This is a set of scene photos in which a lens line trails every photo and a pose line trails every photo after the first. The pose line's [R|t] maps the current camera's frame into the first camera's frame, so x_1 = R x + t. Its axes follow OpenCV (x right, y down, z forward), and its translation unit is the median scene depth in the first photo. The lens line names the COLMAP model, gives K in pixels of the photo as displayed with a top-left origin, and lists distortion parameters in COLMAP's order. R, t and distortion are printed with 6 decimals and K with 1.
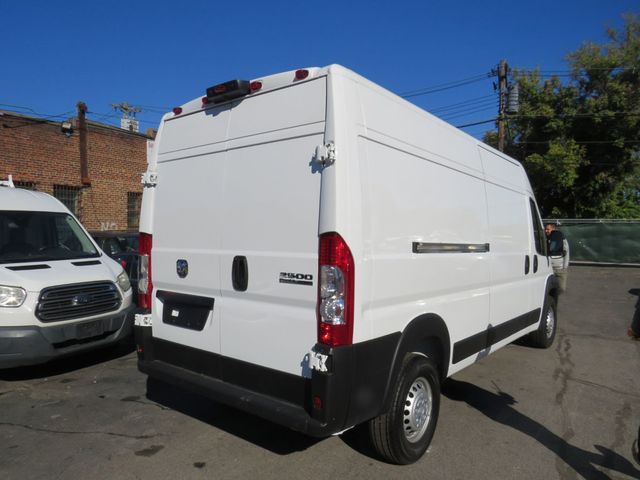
lens RADIAL K [[458.9, 0, 305.7], [0, 458.9, 266.5], [0, 0, 1]] dist [-0.029343, -0.002072]
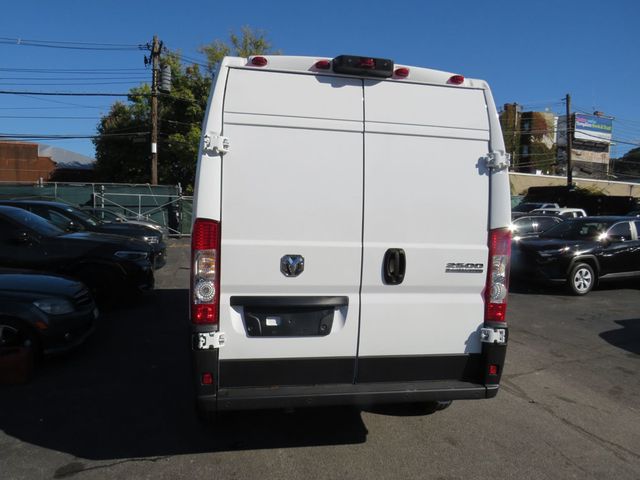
lens RADIAL K [[454.7, 0, 317.7], [0, 454.7, 262.7], [0, 0, 1]] dist [-0.027946, 0.001807]
pose [[0.640603, -0.065370, 0.765085, -0.786926], [0.023827, 0.997582, 0.065285, -0.047960], [-0.767503, -0.023592, 0.640611, 0.410518]]
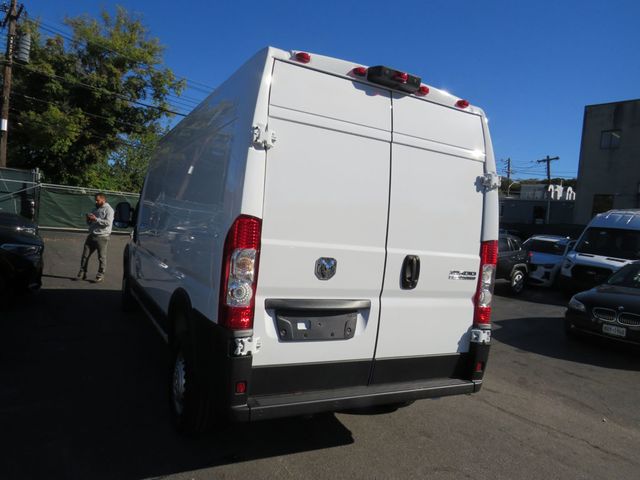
lens RADIAL K [[453.8, 0, 317.7], [0, 453.8, 263.5], [0, 0, 1]] dist [-0.036796, -0.001443]
pose [[0.373839, -0.044538, 0.926424, -0.928006], [-0.029121, 0.997790, 0.059720, -0.047140], [-0.927036, -0.049304, 0.371716, 0.657560]]
